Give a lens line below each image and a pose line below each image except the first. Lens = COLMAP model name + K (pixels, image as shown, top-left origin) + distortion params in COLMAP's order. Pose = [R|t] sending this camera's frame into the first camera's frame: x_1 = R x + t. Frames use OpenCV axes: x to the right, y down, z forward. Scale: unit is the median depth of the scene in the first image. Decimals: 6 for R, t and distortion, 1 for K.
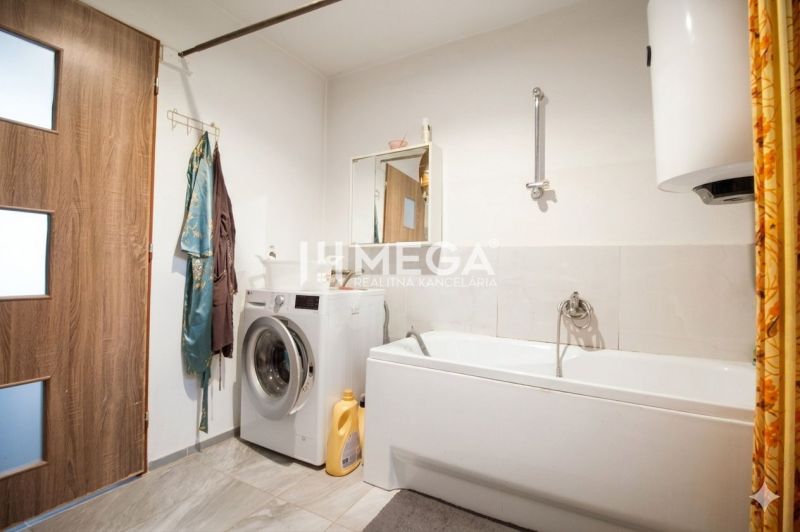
lens RADIAL K [[372.9, 0, 403.2], [0, 372.9, 264.3], [0, 0, 1]] dist [-0.016671, -0.000115]
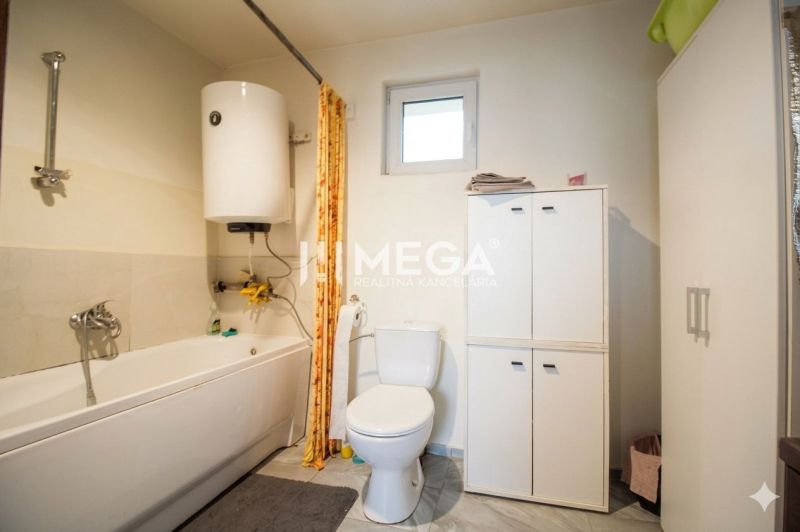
lens RADIAL K [[372.9, 0, 403.2], [0, 372.9, 264.3], [0, 0, 1]] dist [-0.016671, -0.000115]
pose [[-0.242211, 0.012304, 0.970146, -0.618803], [-0.017015, 0.999712, -0.016927, -0.015390], [-0.970074, -0.020607, -0.241932, 0.481065]]
